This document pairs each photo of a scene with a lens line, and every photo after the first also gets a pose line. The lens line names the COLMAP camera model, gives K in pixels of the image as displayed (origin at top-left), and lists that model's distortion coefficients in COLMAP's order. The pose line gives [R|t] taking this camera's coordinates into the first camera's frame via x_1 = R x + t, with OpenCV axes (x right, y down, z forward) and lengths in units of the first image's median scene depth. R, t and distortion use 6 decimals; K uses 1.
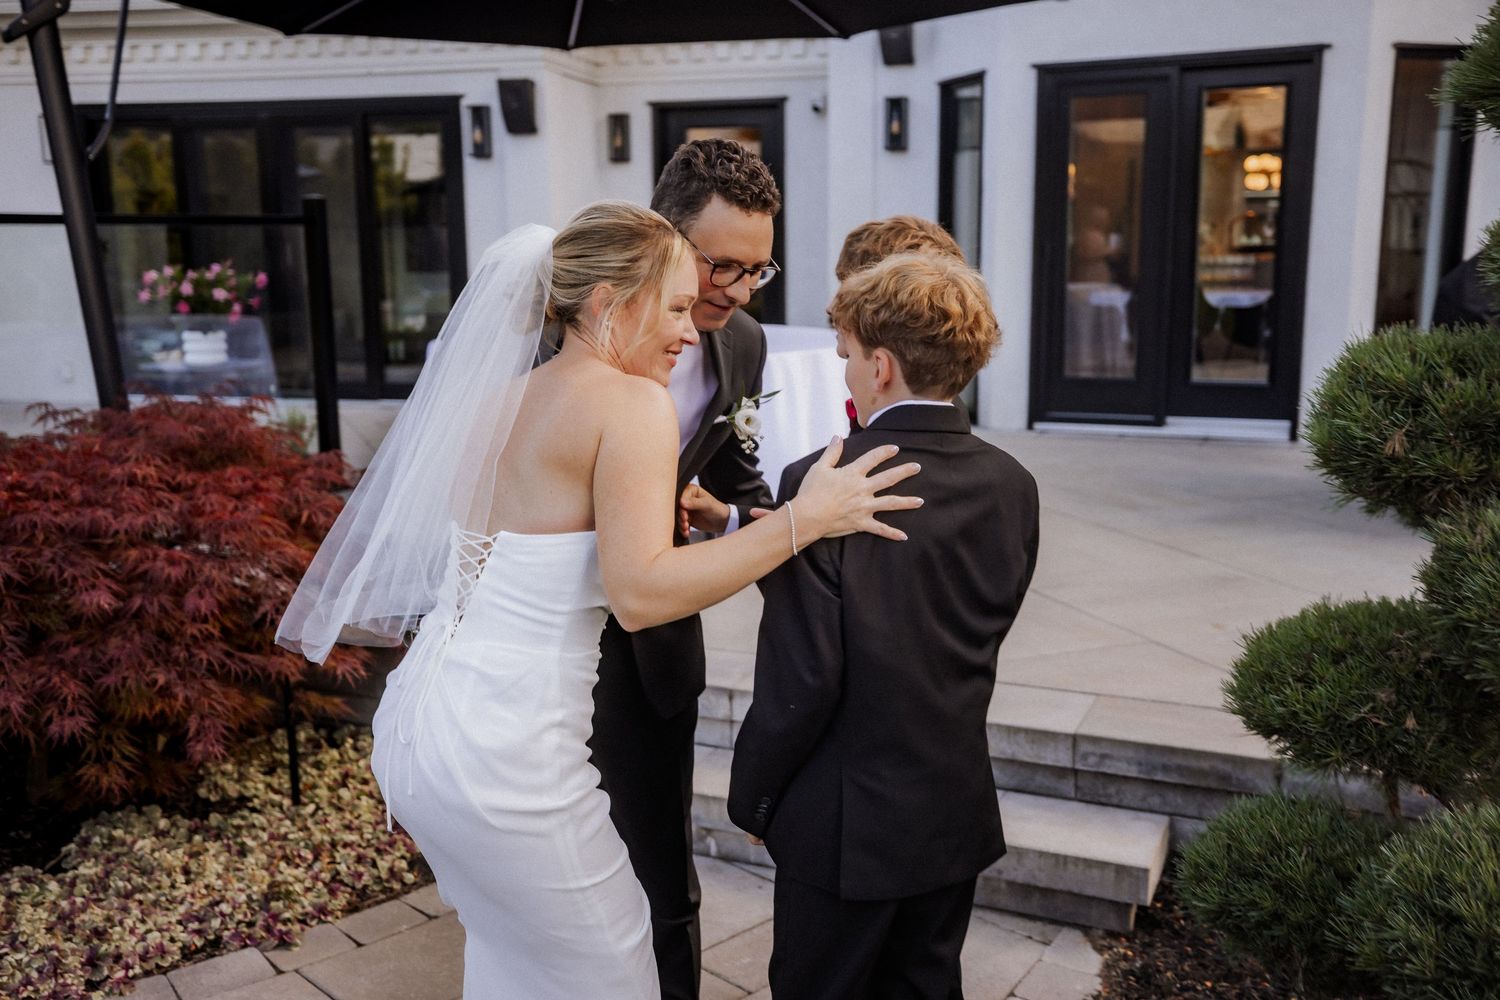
lens RADIAL K [[1435.3, 0, 754.9], [0, 1435.3, 493.7], [0, 0, 1]] dist [0.048072, 0.000000]
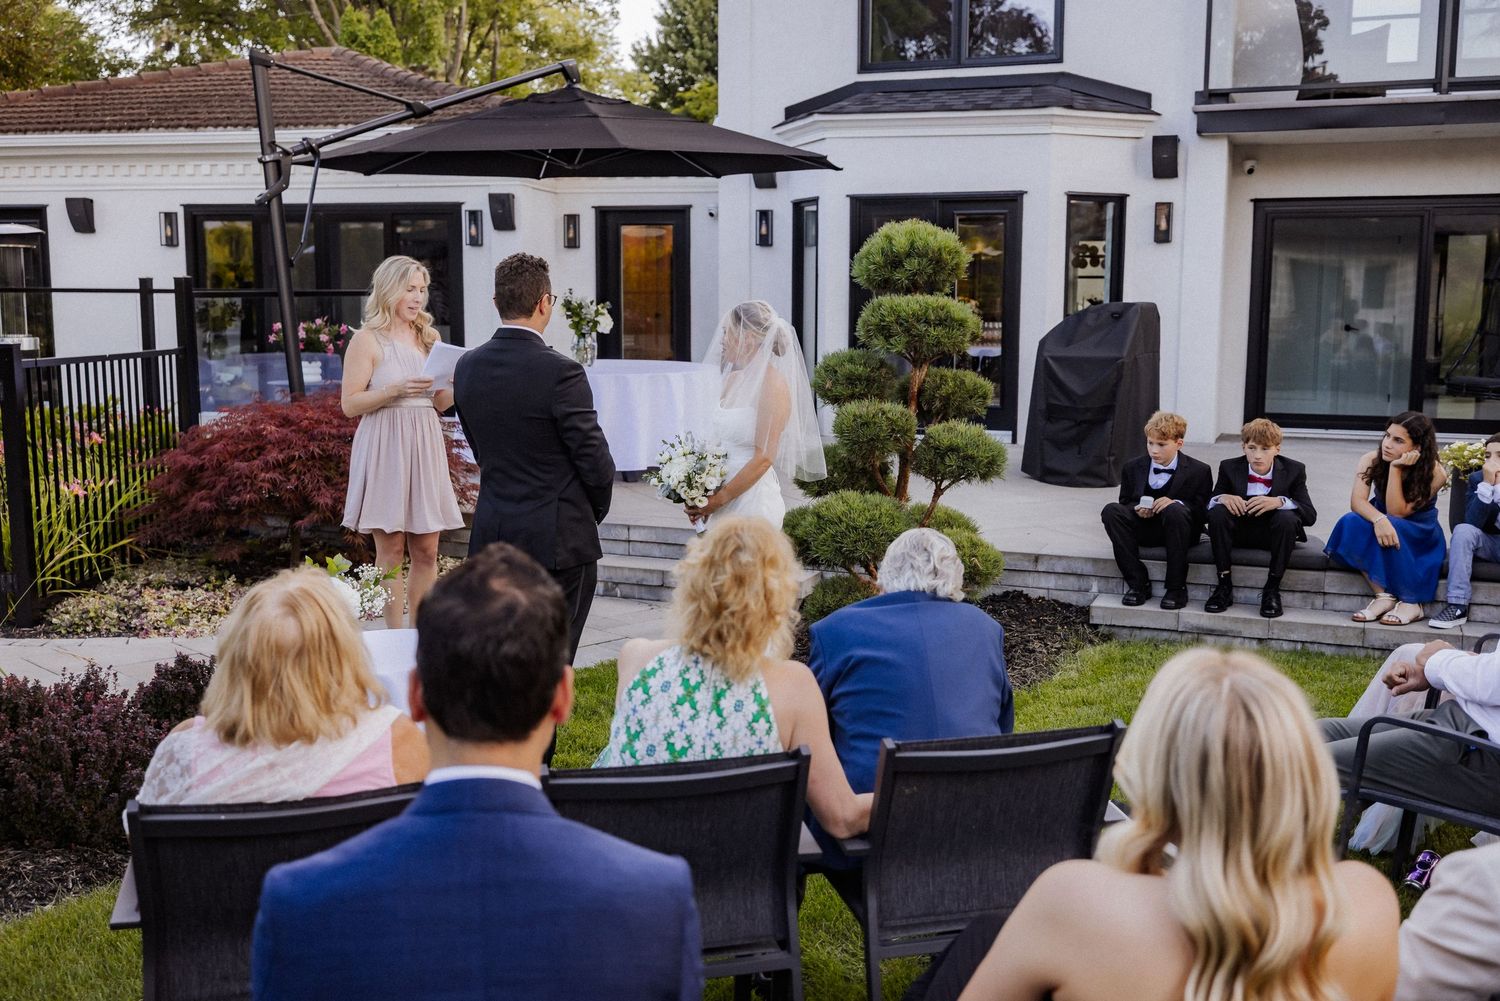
lens RADIAL K [[1435.3, 0, 747.1], [0, 1435.3, 500.0], [0, 0, 1]] dist [0.048072, 0.000000]
pose [[0.999339, 0.009368, 0.035120, 0.032487], [-0.008157, 0.999372, -0.034480, 0.066808], [-0.035421, 0.034171, 0.998788, -0.434426]]
